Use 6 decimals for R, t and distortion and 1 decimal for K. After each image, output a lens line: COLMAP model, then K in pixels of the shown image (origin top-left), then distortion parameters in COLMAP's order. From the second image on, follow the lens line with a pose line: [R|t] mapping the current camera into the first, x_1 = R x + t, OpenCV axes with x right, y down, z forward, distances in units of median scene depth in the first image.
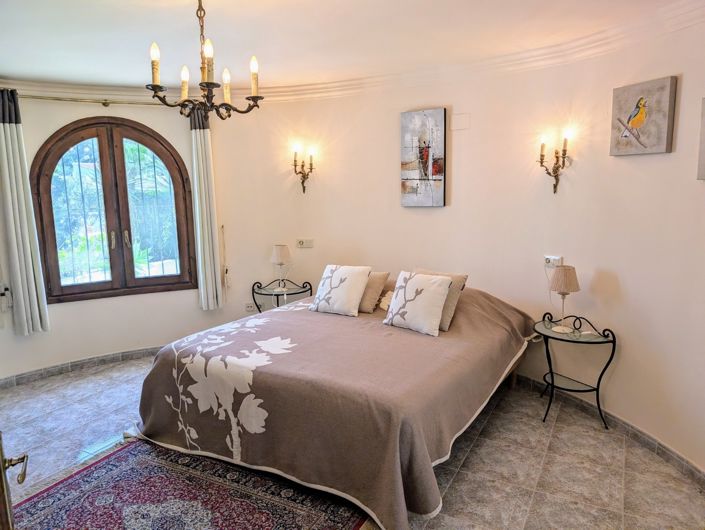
lens RADIAL K [[511.6, 0, 352.9], [0, 511.6, 262.8], [0, 0, 1]] dist [0.029761, -0.033522]
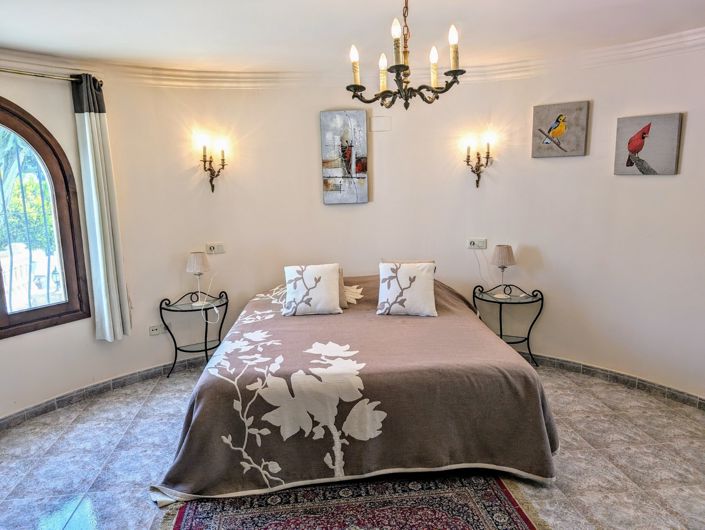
lens RADIAL K [[511.6, 0, 353.0], [0, 511.6, 267.8], [0, 0, 1]] dist [0.029761, -0.033522]
pose [[0.814767, -0.098844, 0.571300, -0.585485], [0.098051, 0.994659, 0.032255, -0.014646], [-0.571437, 0.029736, 0.820107, 0.181413]]
